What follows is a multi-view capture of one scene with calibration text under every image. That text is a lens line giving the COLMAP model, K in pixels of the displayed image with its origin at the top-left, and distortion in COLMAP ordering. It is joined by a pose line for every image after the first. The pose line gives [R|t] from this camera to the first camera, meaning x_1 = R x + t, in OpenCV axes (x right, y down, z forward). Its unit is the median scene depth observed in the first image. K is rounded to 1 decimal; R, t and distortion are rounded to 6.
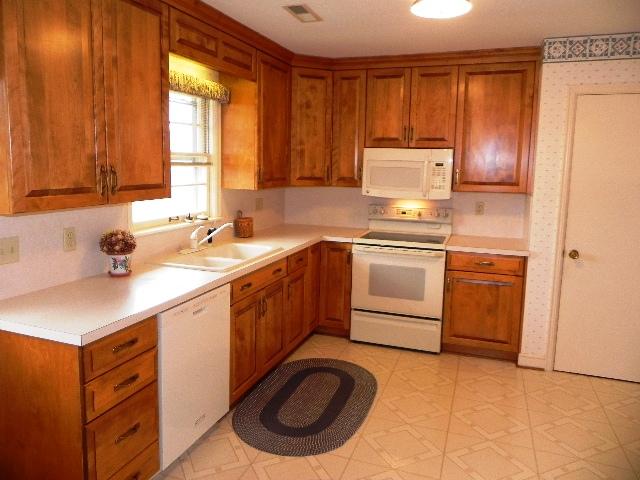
lens RADIAL K [[480.9, 0, 317.7], [0, 480.9, 224.9], [0, 0, 1]] dist [0.001394, 0.000329]
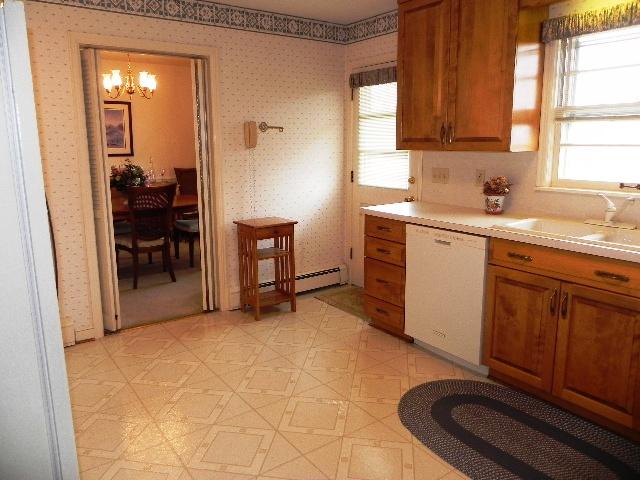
lens RADIAL K [[480.9, 0, 317.7], [0, 480.9, 224.9], [0, 0, 1]] dist [0.001394, 0.000329]
pose [[-0.569393, 0.123199, -0.812781, 0.898928], [-0.111652, 0.967955, 0.224937, -0.098427], [0.814448, 0.218827, -0.537391, 1.375839]]
